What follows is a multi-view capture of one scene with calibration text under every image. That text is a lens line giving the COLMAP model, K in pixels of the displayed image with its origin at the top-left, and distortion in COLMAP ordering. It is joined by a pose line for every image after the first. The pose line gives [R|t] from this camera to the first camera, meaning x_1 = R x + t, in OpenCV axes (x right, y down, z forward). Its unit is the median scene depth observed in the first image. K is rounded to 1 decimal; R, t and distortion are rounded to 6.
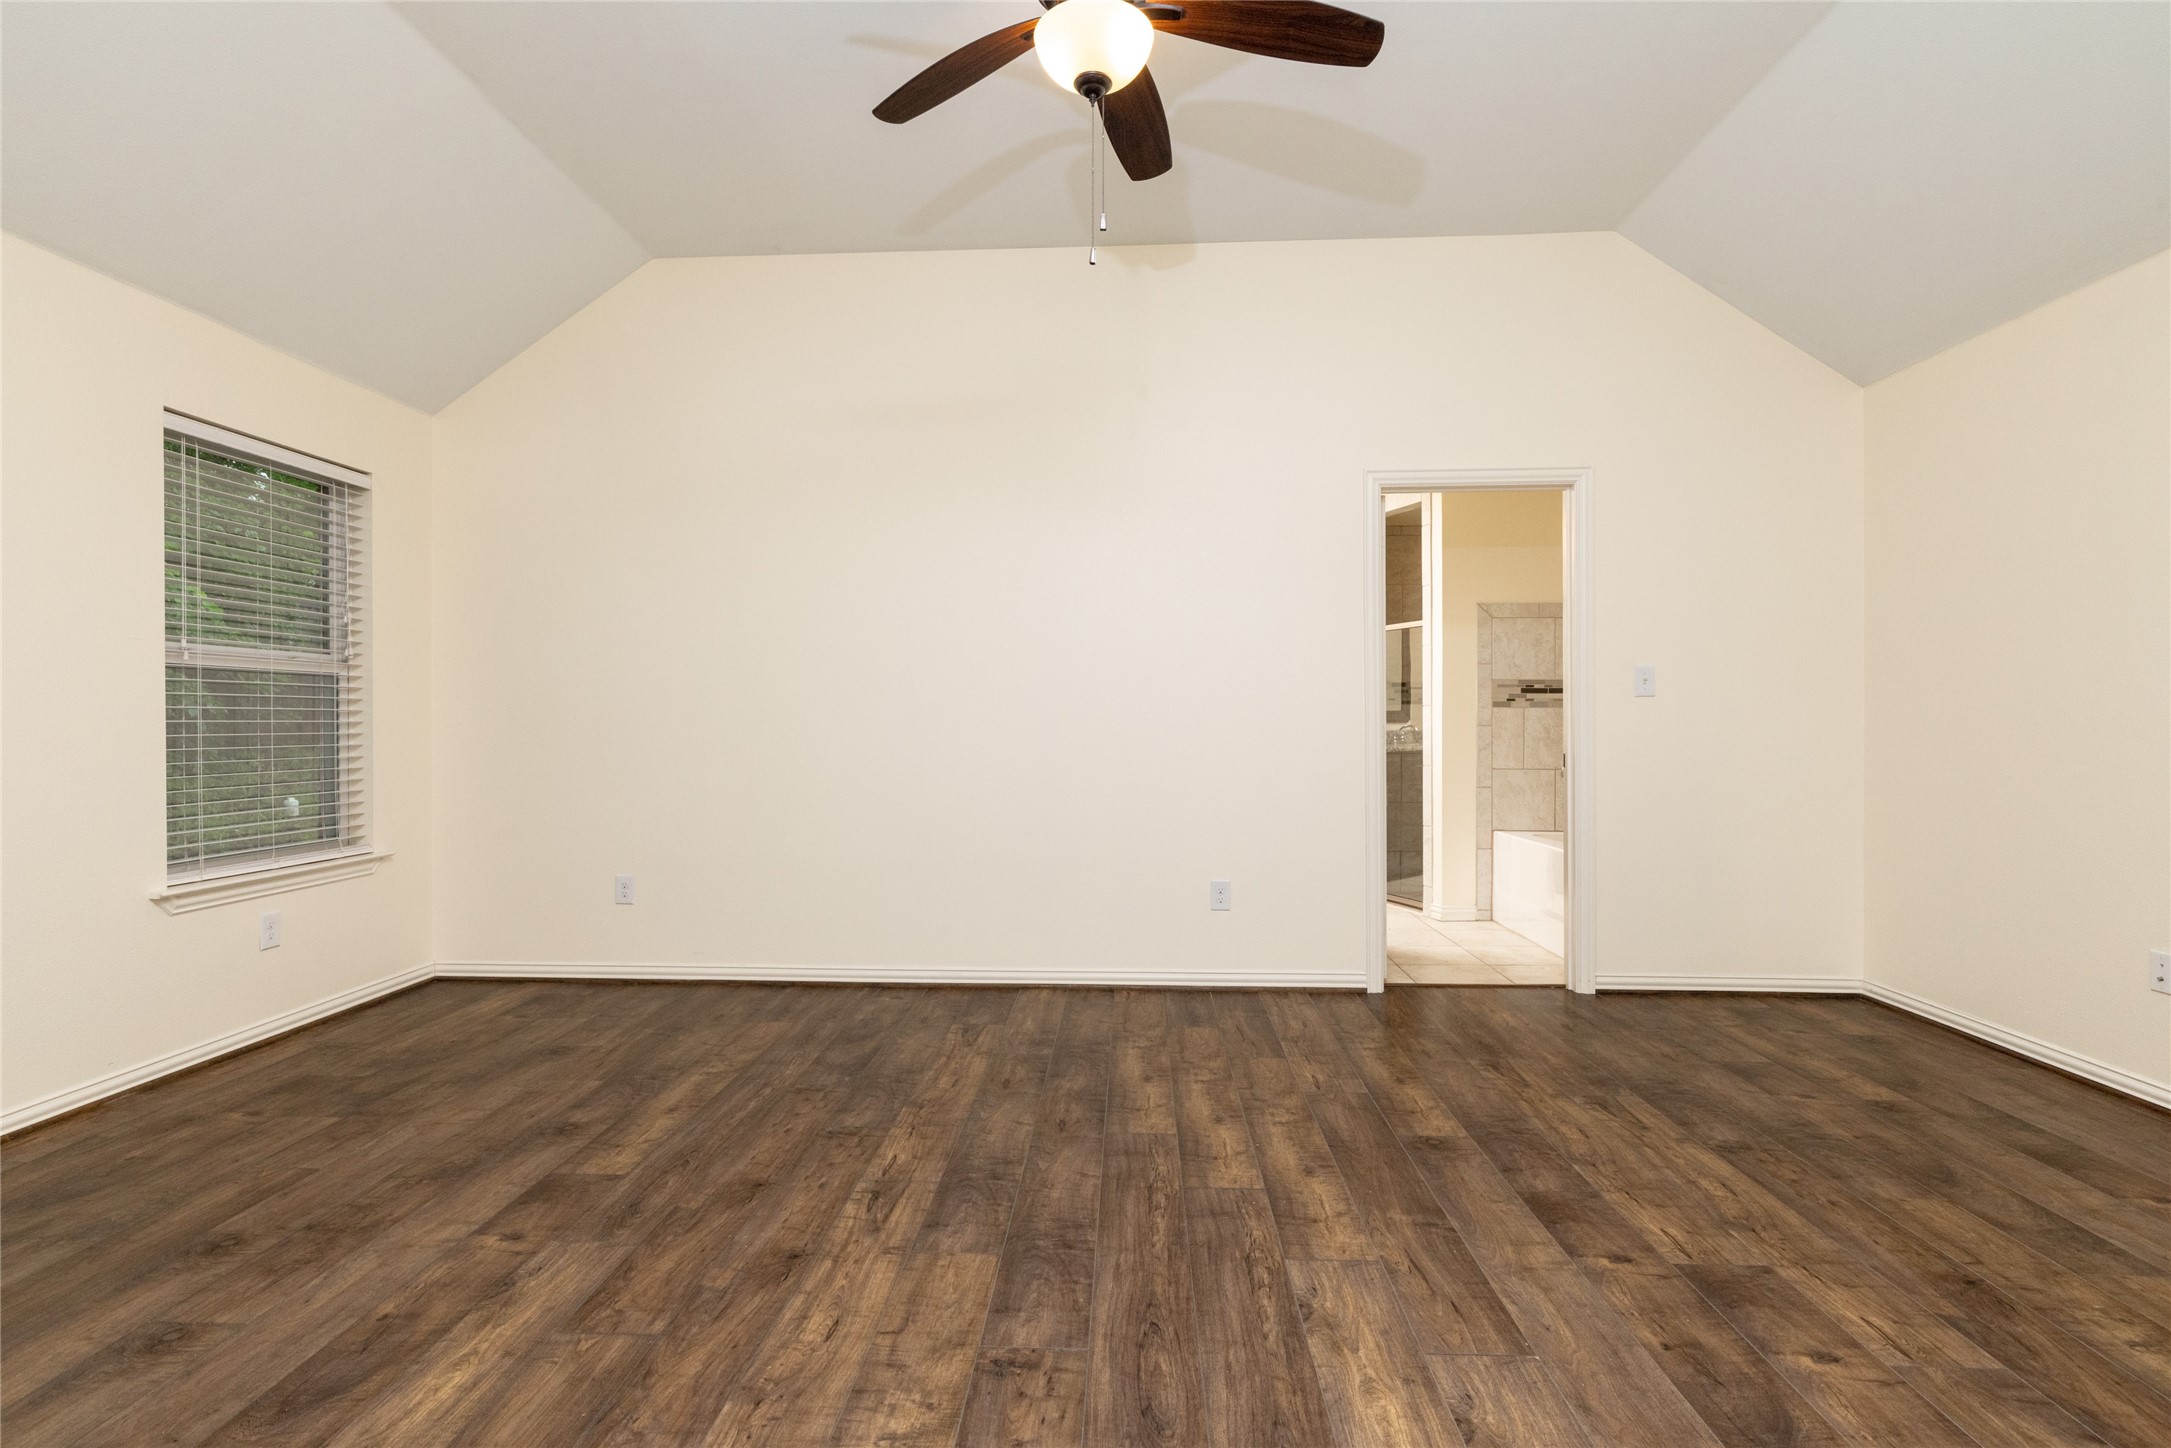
lens RADIAL K [[1072.5, 0, 1088.2], [0, 1072.5, 730.6], [0, 0, 1]] dist [0.000903, 0.000675]
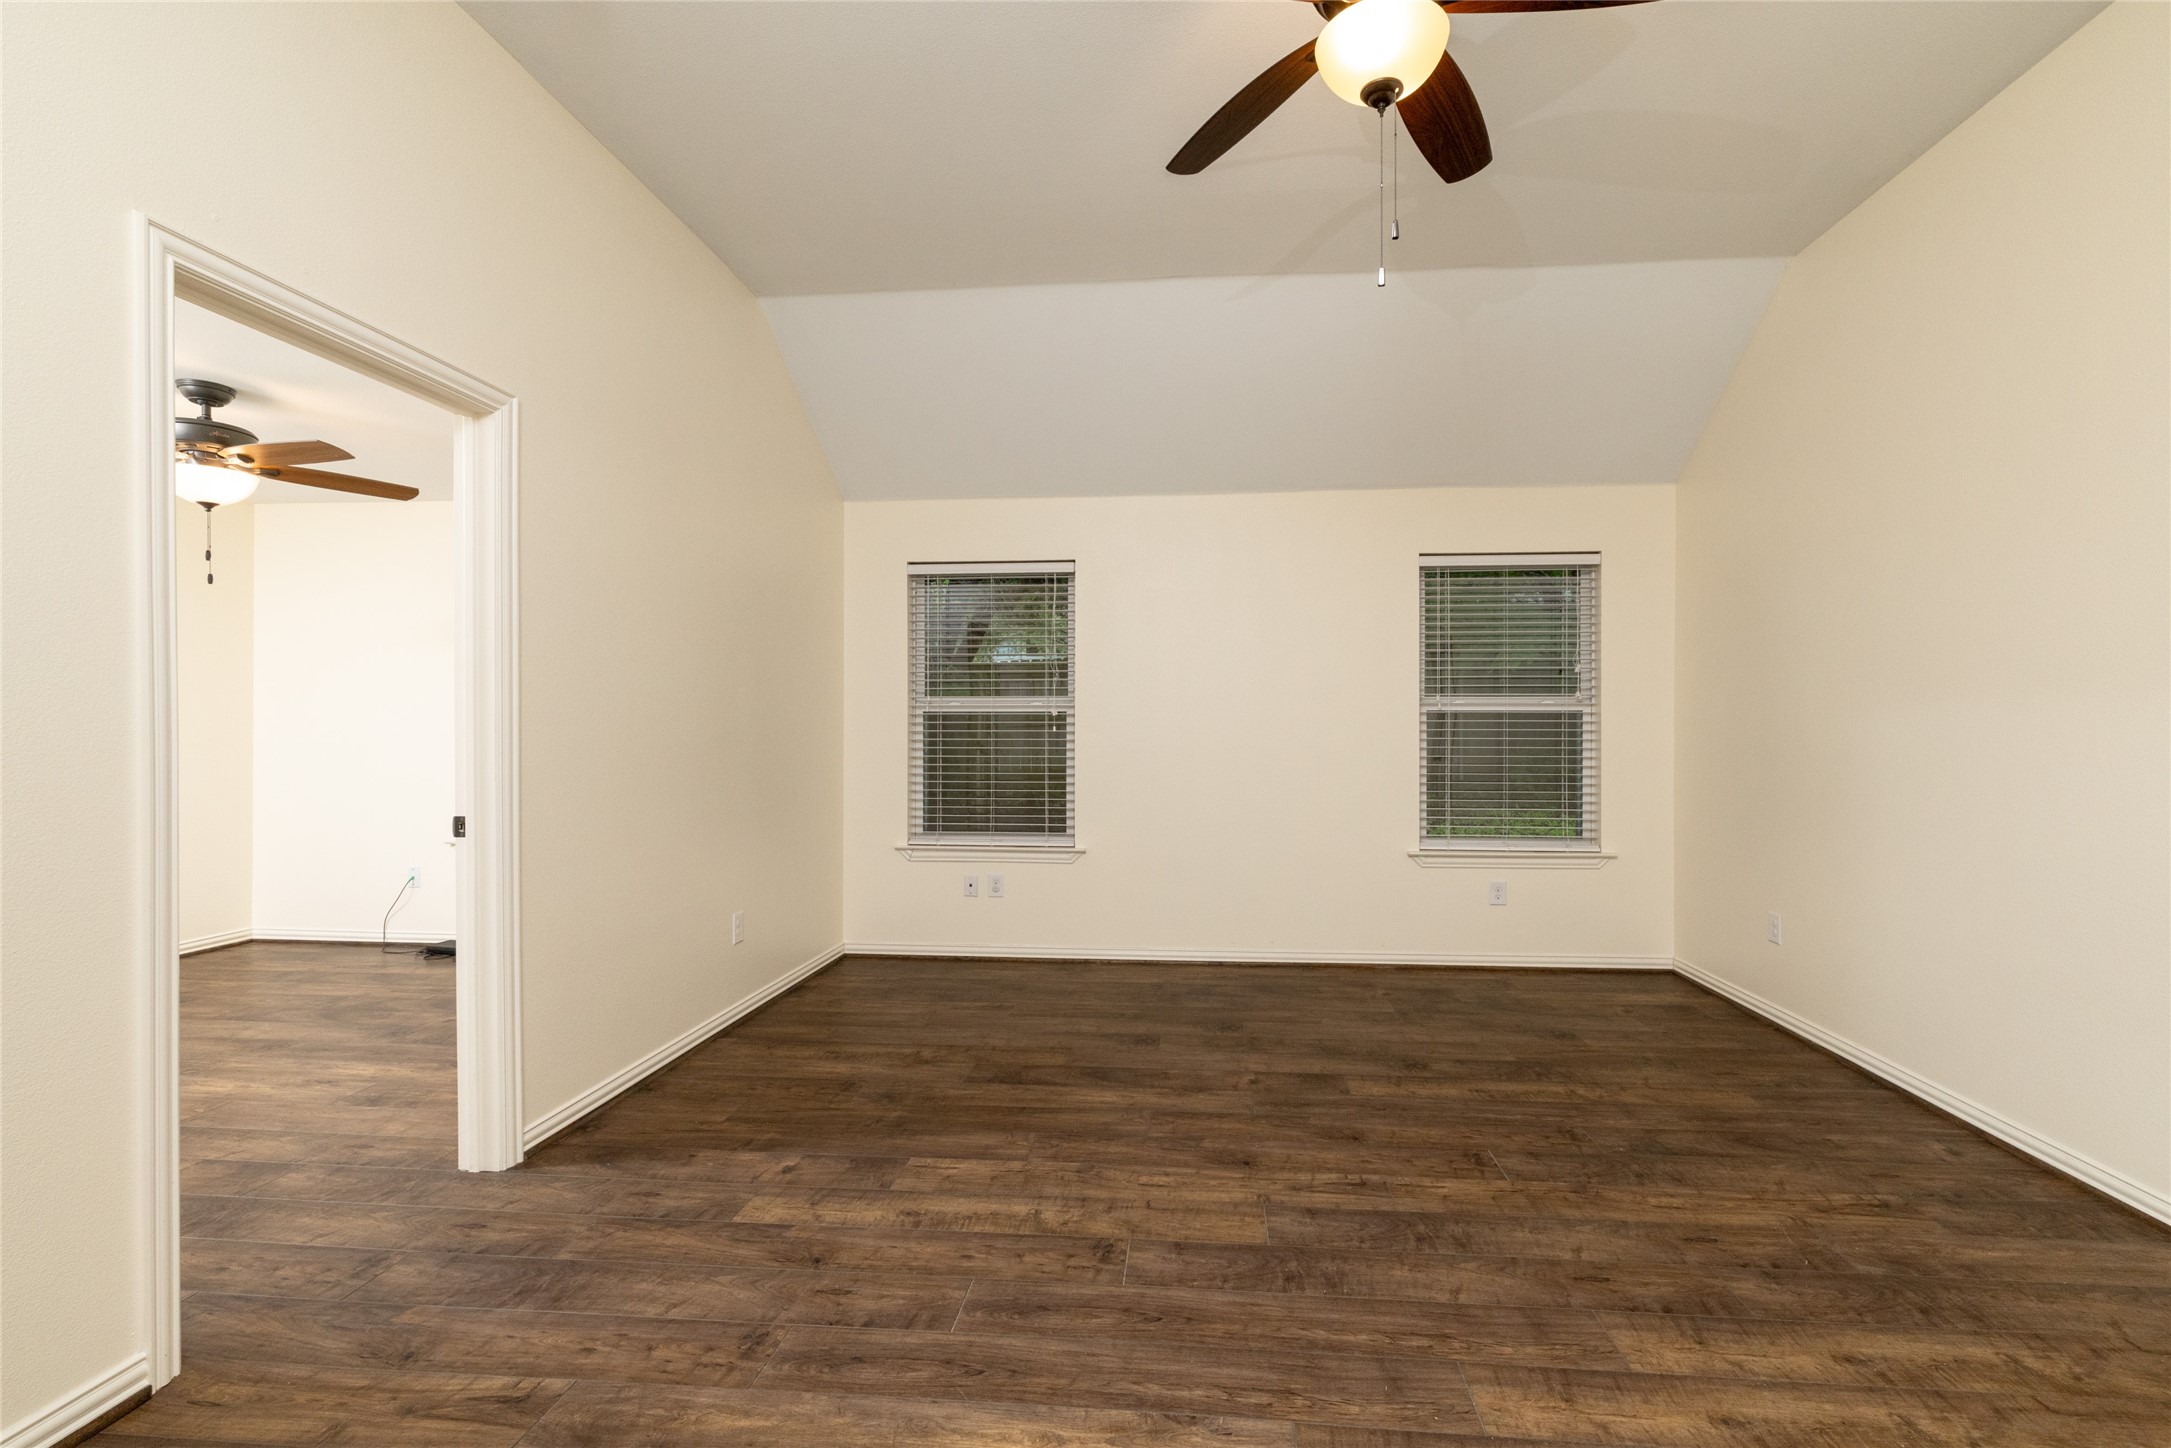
lens RADIAL K [[984.7, 0, 1093.5], [0, 984.7, 741.1], [0, 0, 1]] dist [-0.004064, 0.001362]
pose [[-0.071984, 0.016302, -0.997273, 0.819658], [-0.008259, 0.999822, 0.016940, -0.048670], [0.997372, 0.009456, -0.071837, 0.762658]]
